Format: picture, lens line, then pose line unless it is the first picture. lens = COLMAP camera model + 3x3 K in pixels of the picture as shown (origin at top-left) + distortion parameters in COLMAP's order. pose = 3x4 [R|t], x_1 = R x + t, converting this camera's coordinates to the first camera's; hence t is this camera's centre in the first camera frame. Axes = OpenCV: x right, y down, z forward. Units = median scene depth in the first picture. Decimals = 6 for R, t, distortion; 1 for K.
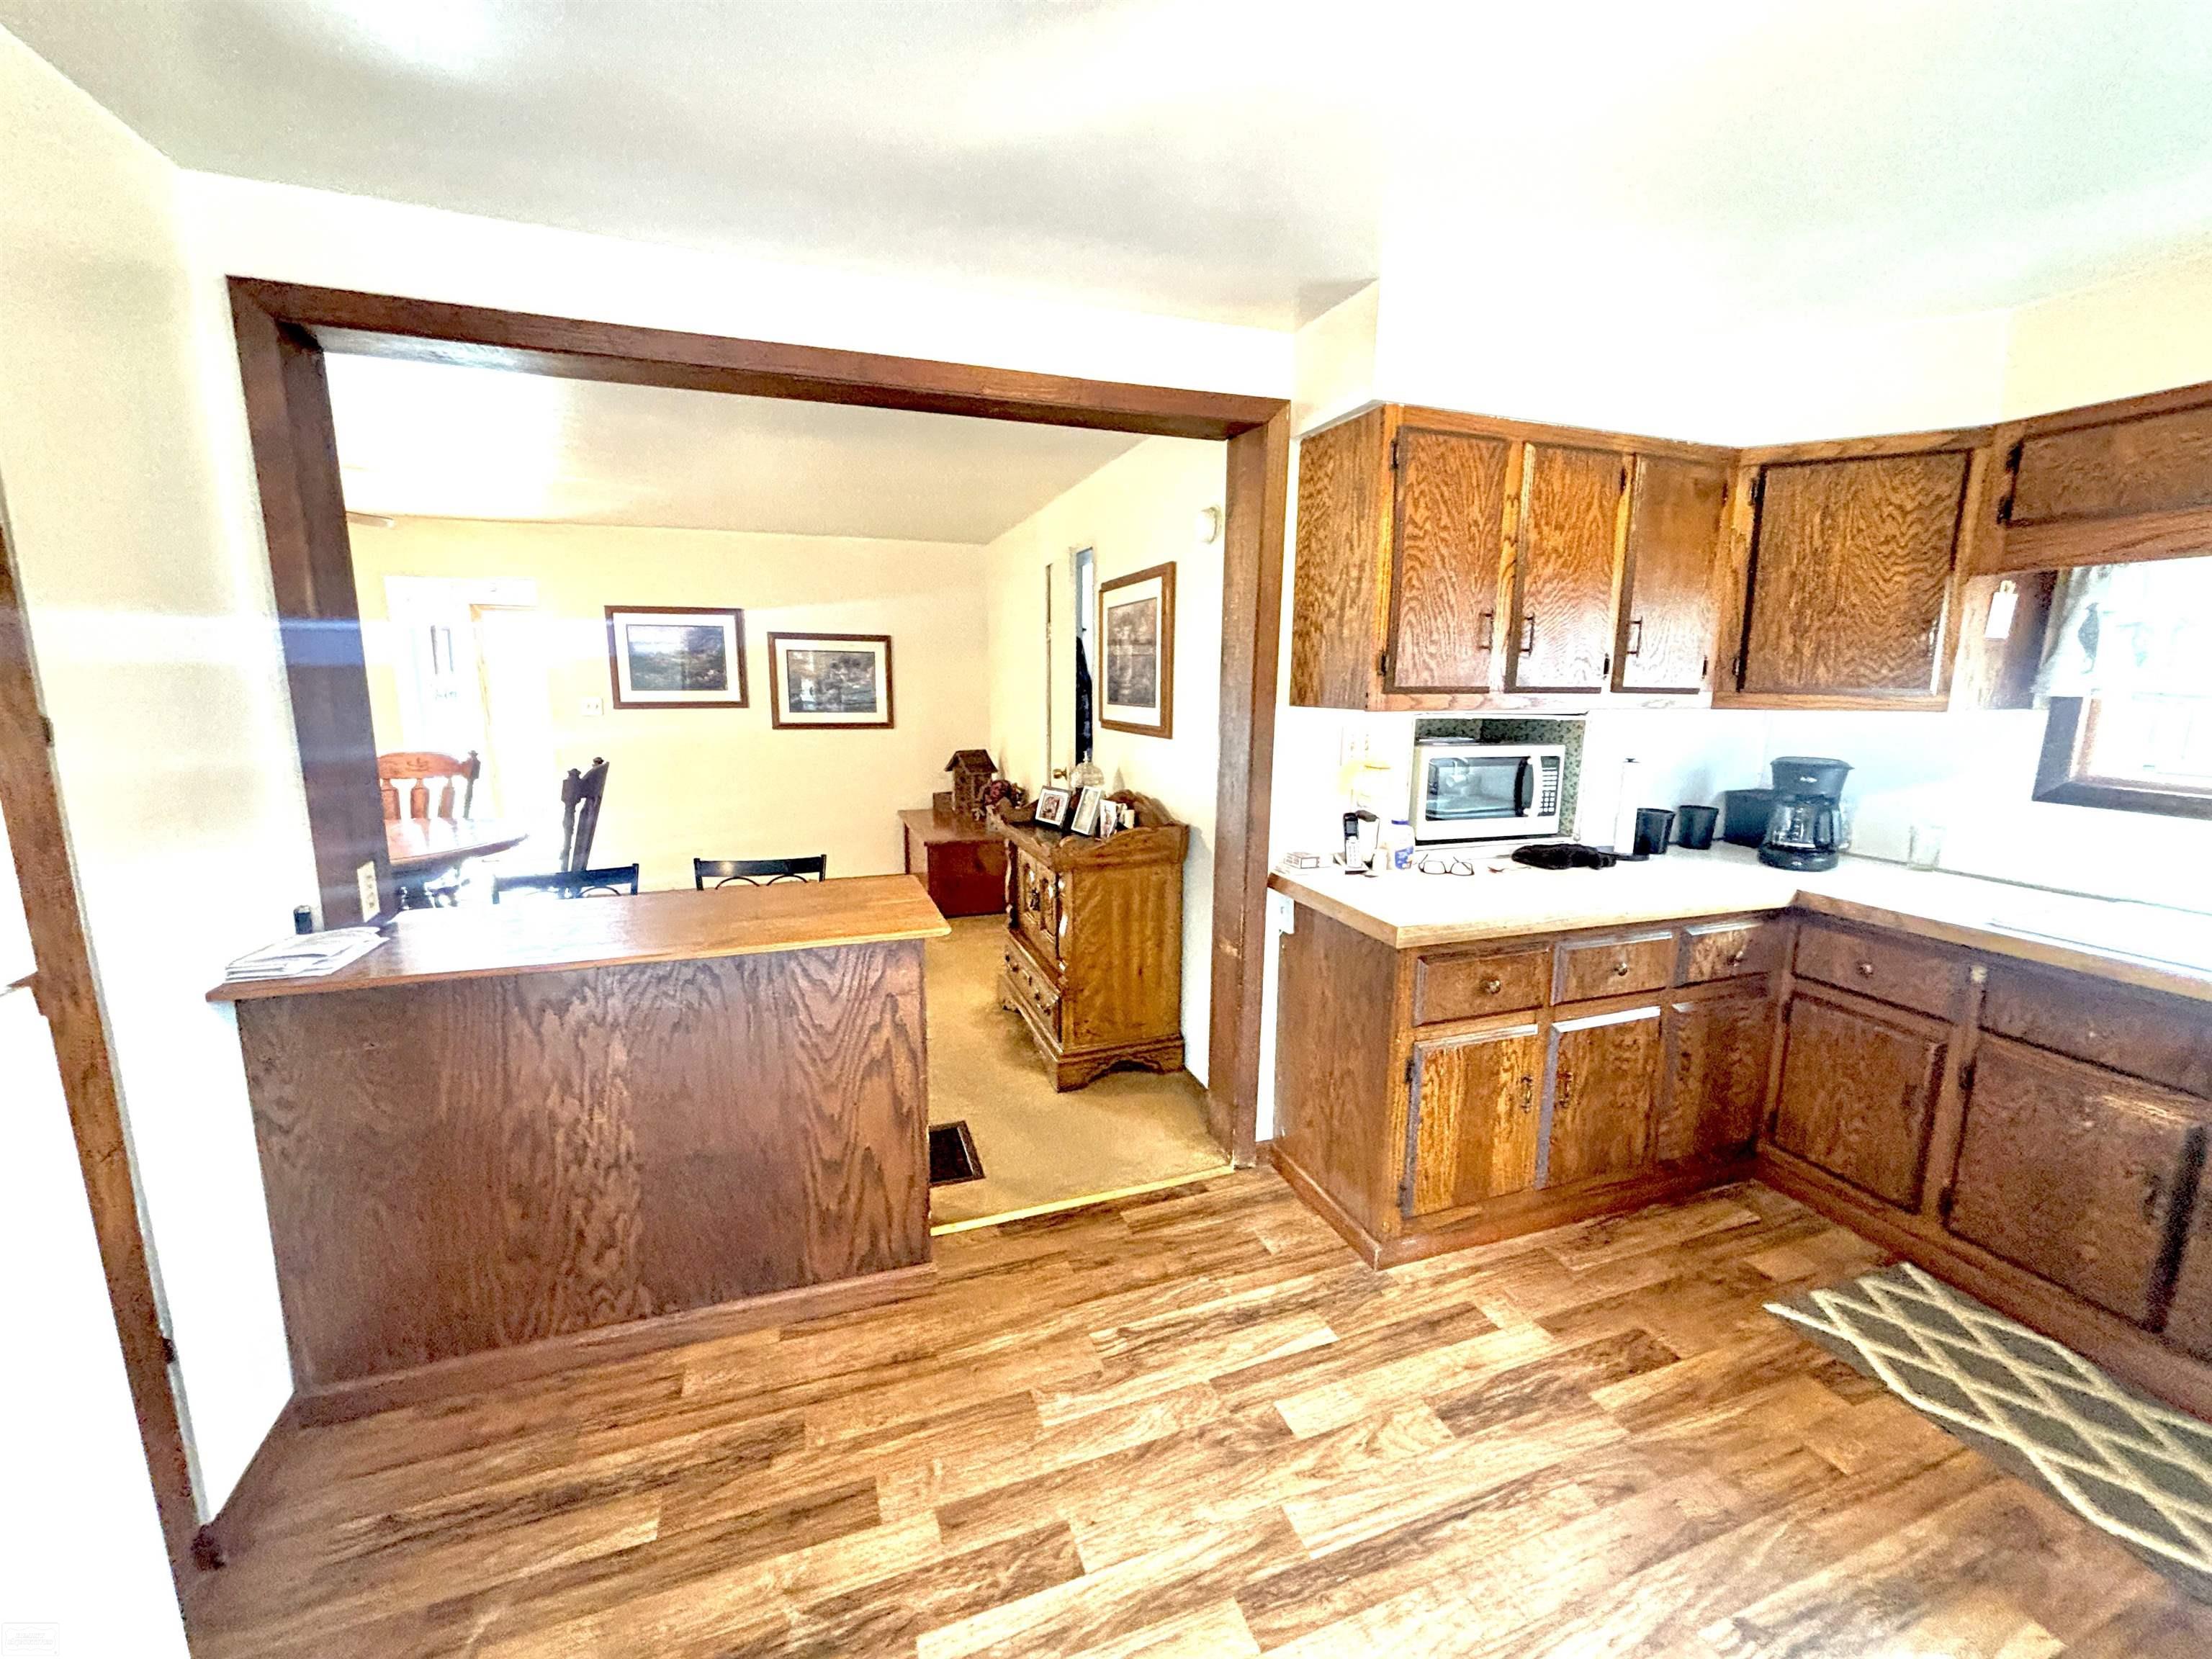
lens RADIAL K [[901.5, 0, 1104.9], [0, 901.5, 823.2], [0, 0, 1]] dist [0.001561, 0.001268]
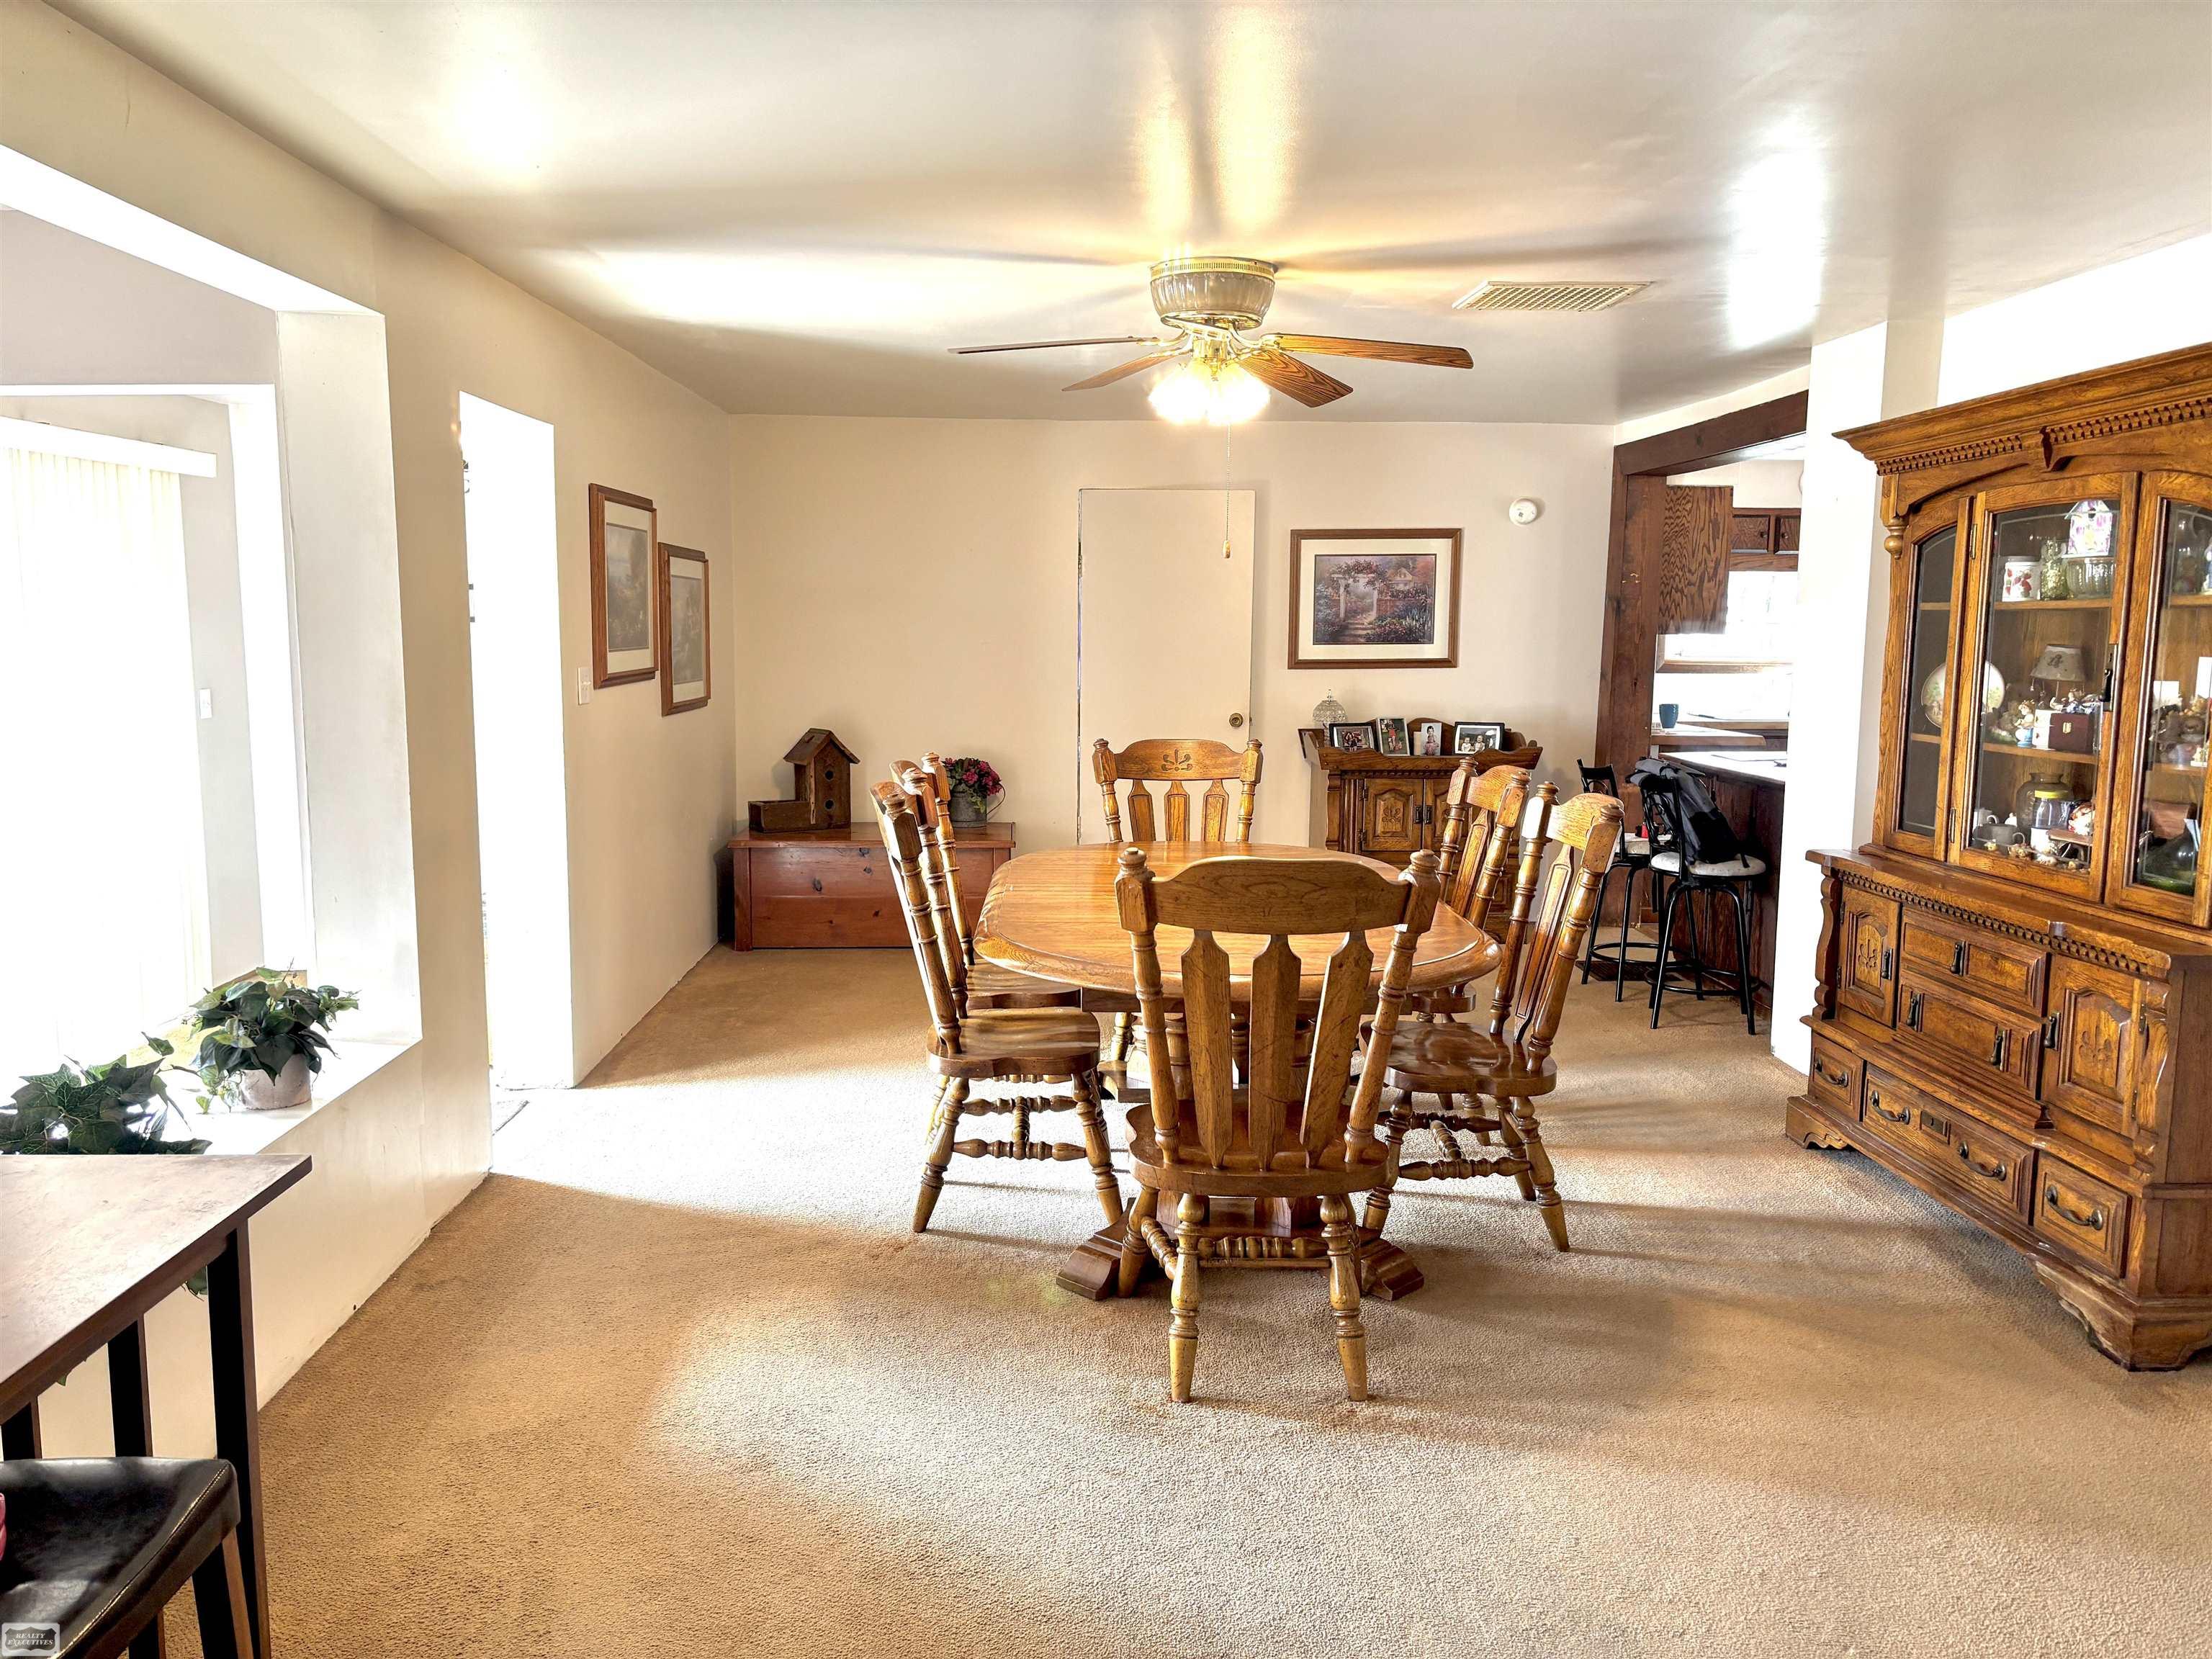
lens RADIAL K [[1682.3, 0, 1107.7], [0, 1682.3, 830.0], [0, 0, 1]] dist [0.037193, -0.050659]
pose [[0.310097, -0.138453, 0.940569, -3.494667], [0.153203, 0.983686, 0.094290, -0.246096], [-0.938280, 0.114859, 0.326250, 1.050725]]
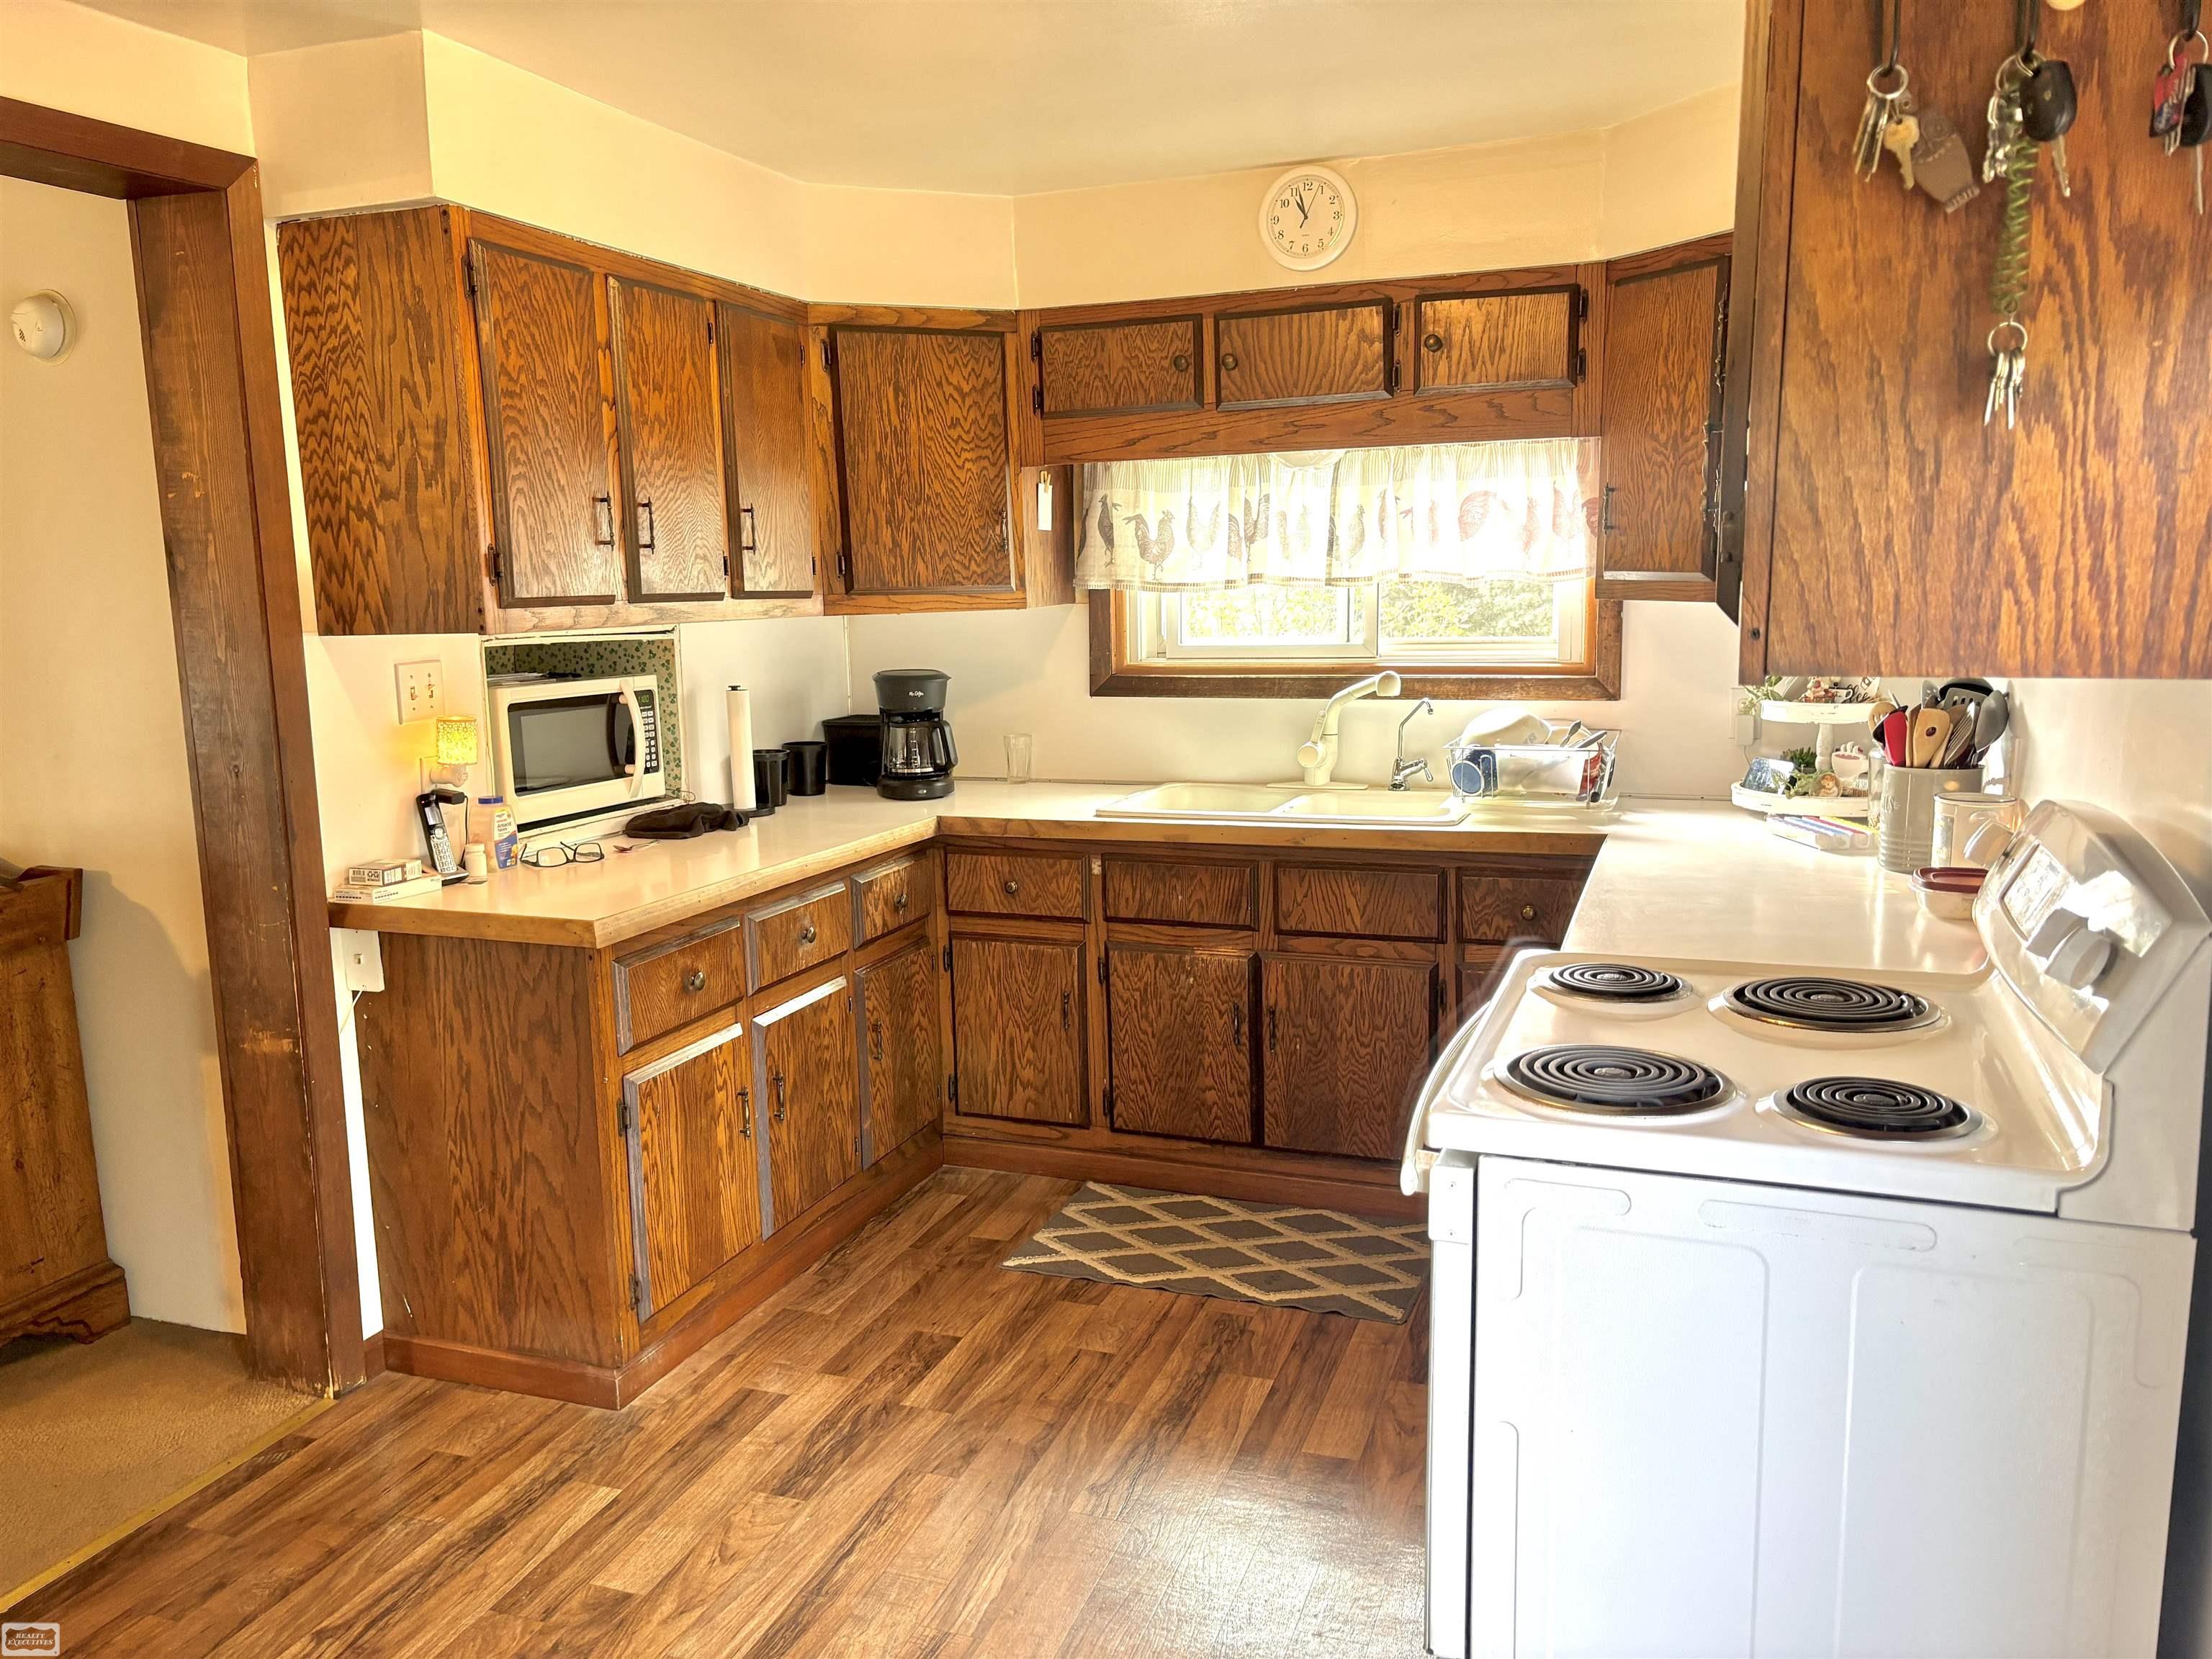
lens RADIAL K [[1682.3, 0, 1104.2], [0, 1682.3, 847.9], [0, 0, 1]] dist [0.037193, -0.050659]
pose [[0.636726, -0.146023, 0.757138, -0.402119], [0.157293, 0.985856, 0.057857, 0.038085], [-0.754877, 0.082254, 0.650688, -0.200082]]
